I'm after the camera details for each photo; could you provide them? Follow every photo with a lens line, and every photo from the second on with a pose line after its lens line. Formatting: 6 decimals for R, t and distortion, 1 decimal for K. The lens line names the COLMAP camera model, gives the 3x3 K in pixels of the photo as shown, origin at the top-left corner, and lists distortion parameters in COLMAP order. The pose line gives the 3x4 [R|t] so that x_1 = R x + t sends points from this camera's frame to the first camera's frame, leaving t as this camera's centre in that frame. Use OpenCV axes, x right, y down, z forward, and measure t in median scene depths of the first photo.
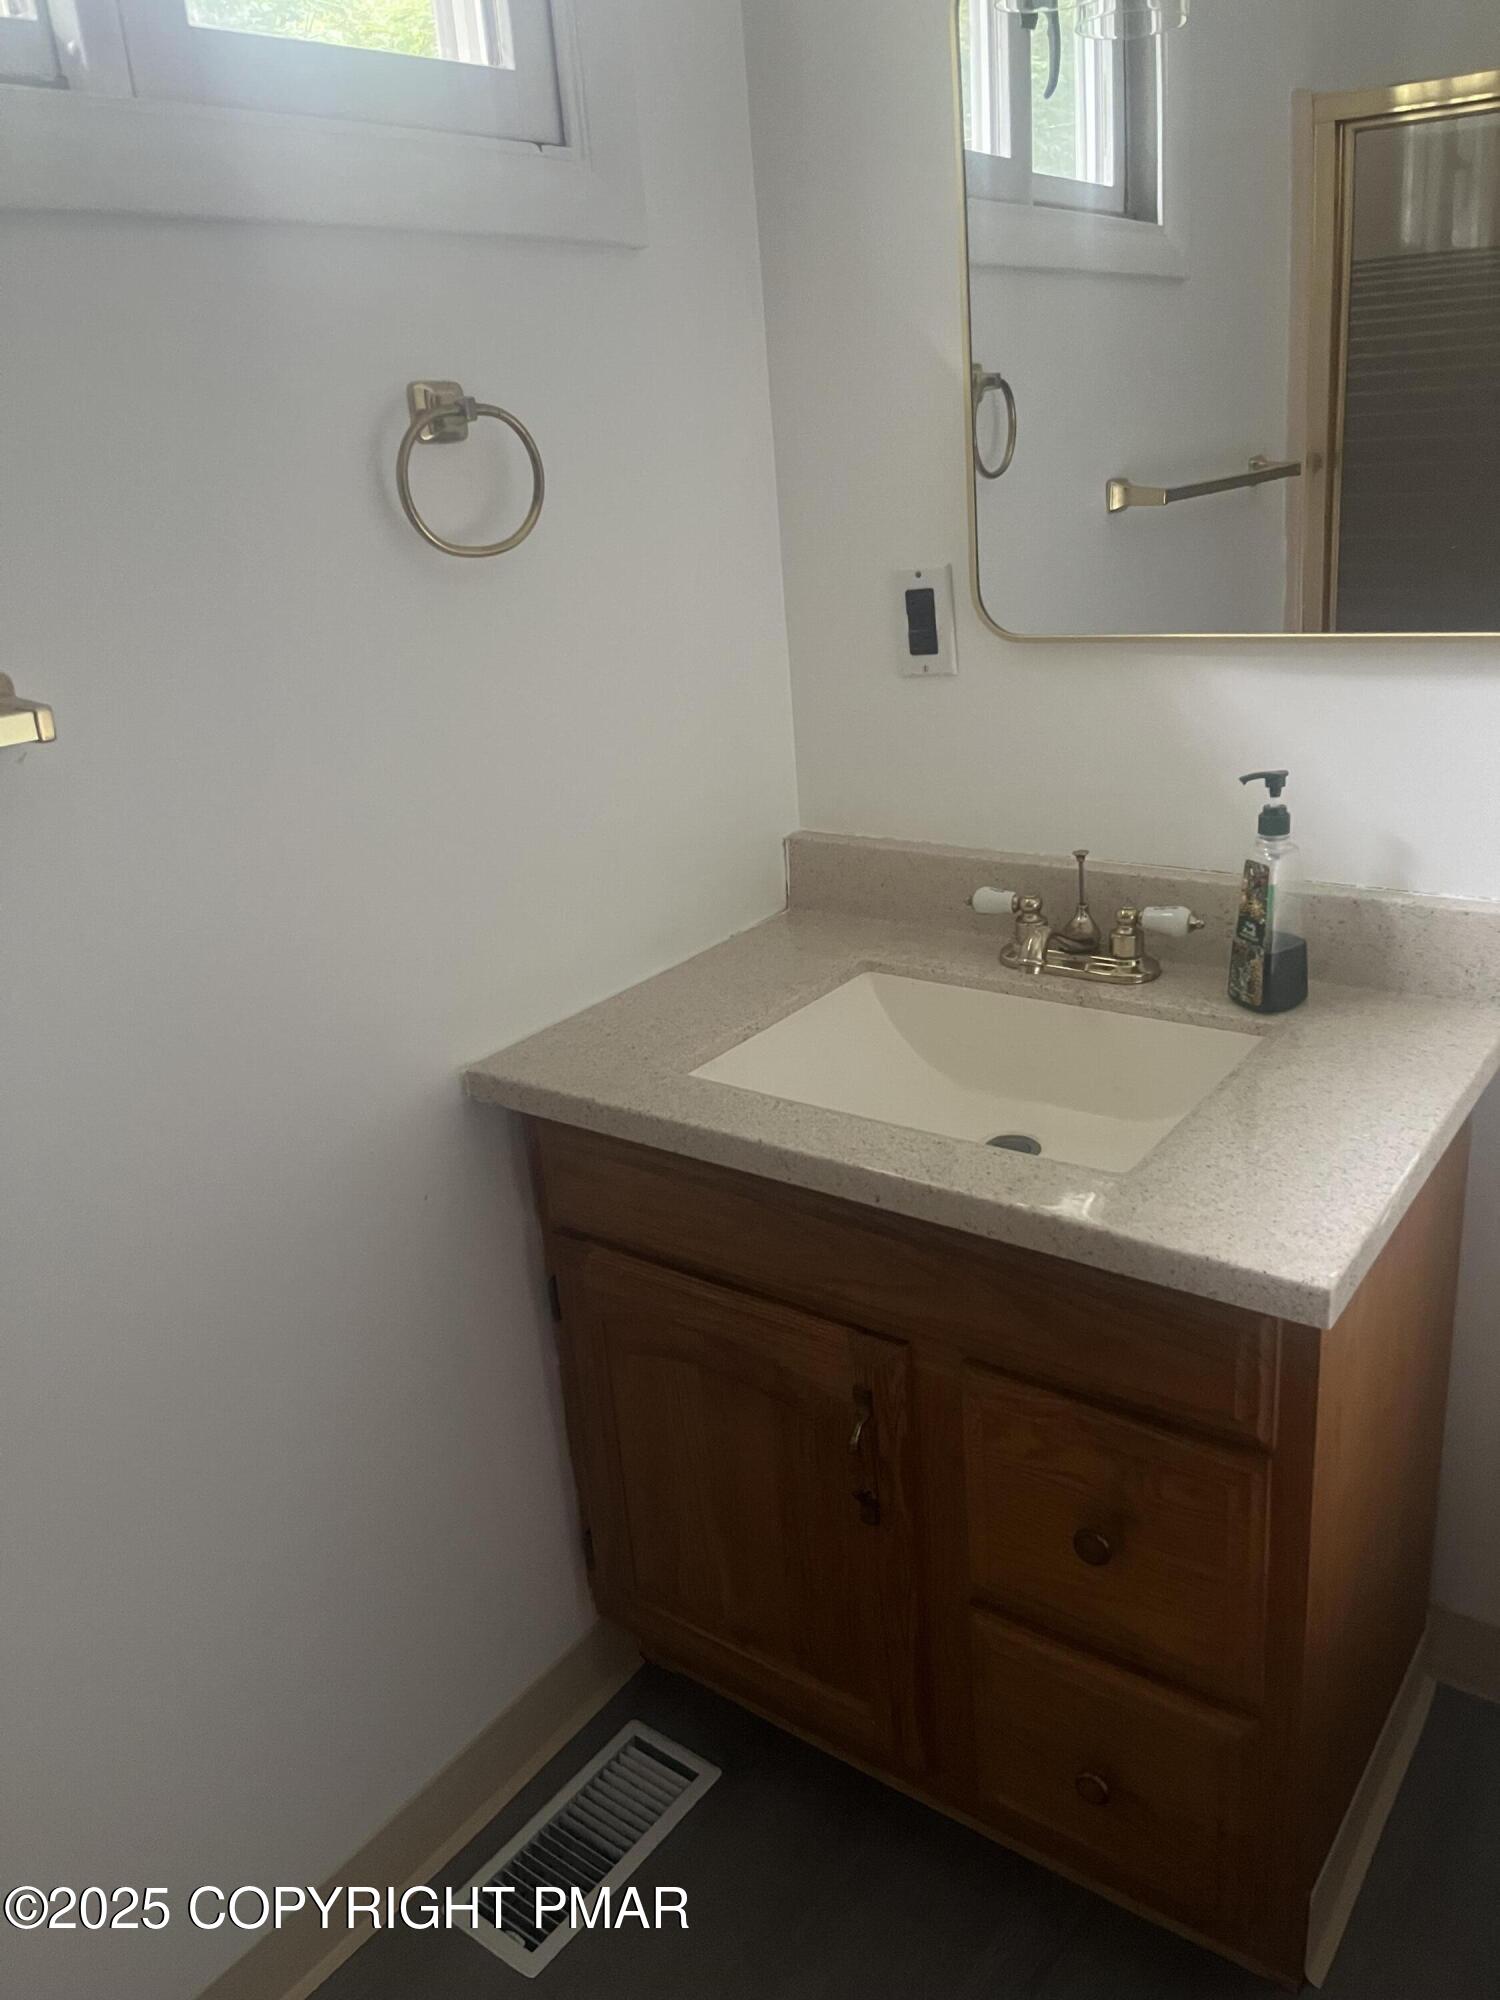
lens RADIAL K [[1530.7, 0, 747.8], [0, 1530.7, 1015.8], [0, 0, 1]] dist [0.031308, -0.001342]
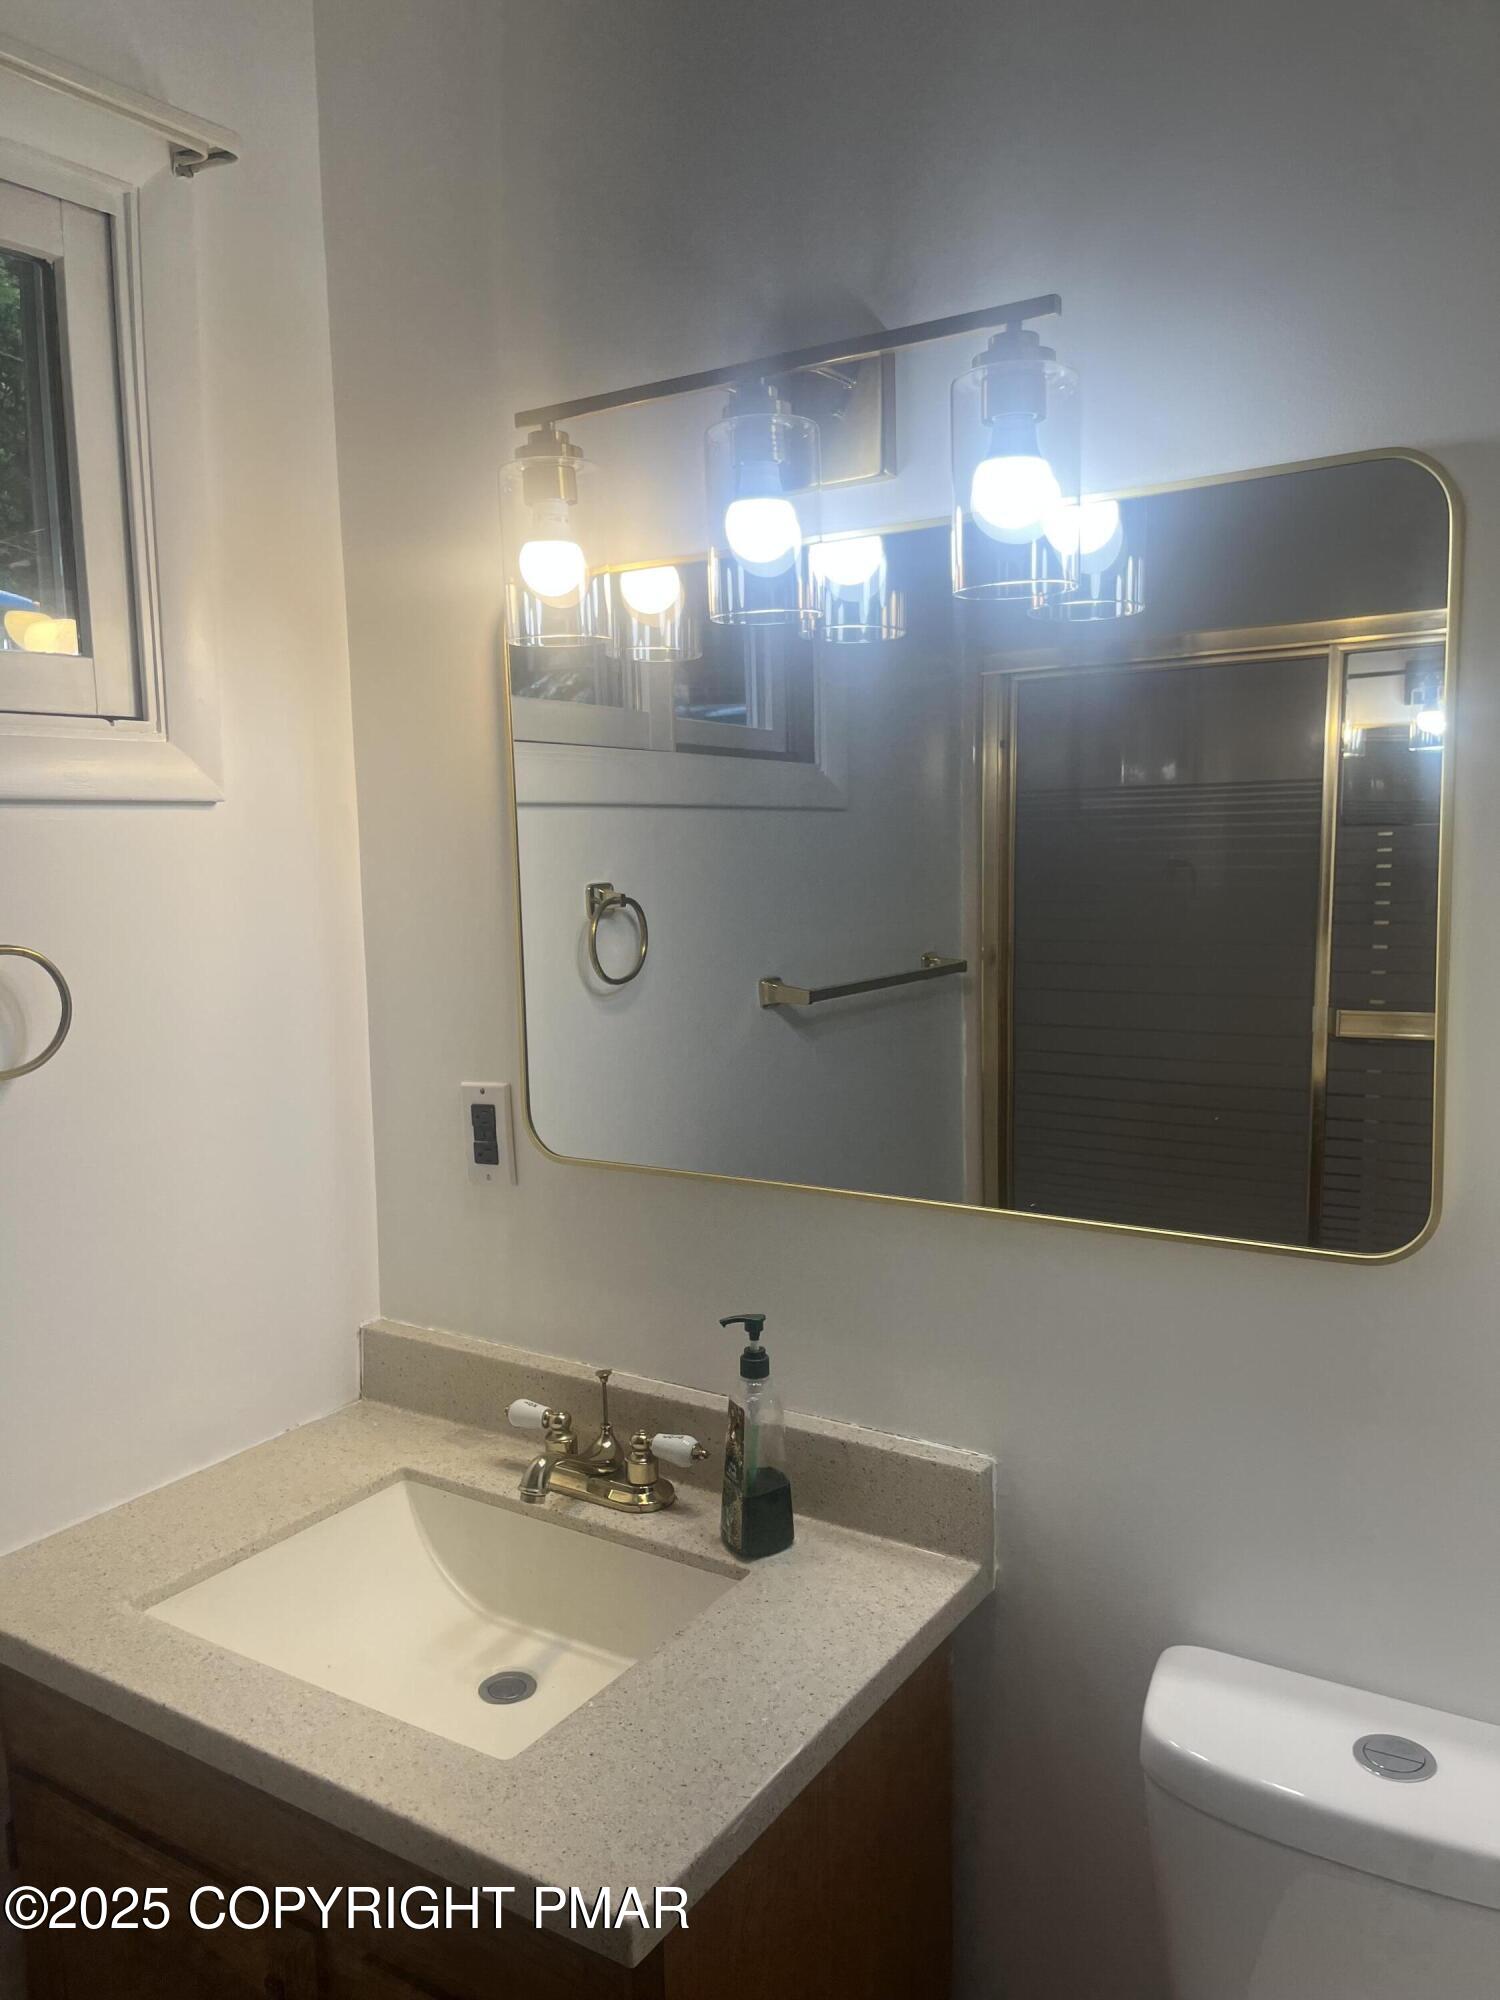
lens RADIAL K [[1530.7, 0, 747.8], [0, 1530.7, 1015.8], [0, 0, 1]] dist [0.031308, -0.001342]
pose [[0.996003, 0.054733, 0.070583, 0.234075], [-0.036129, 0.969593, -0.242042, -0.096102], [-0.081685, 0.238524, 0.967695, -0.054375]]
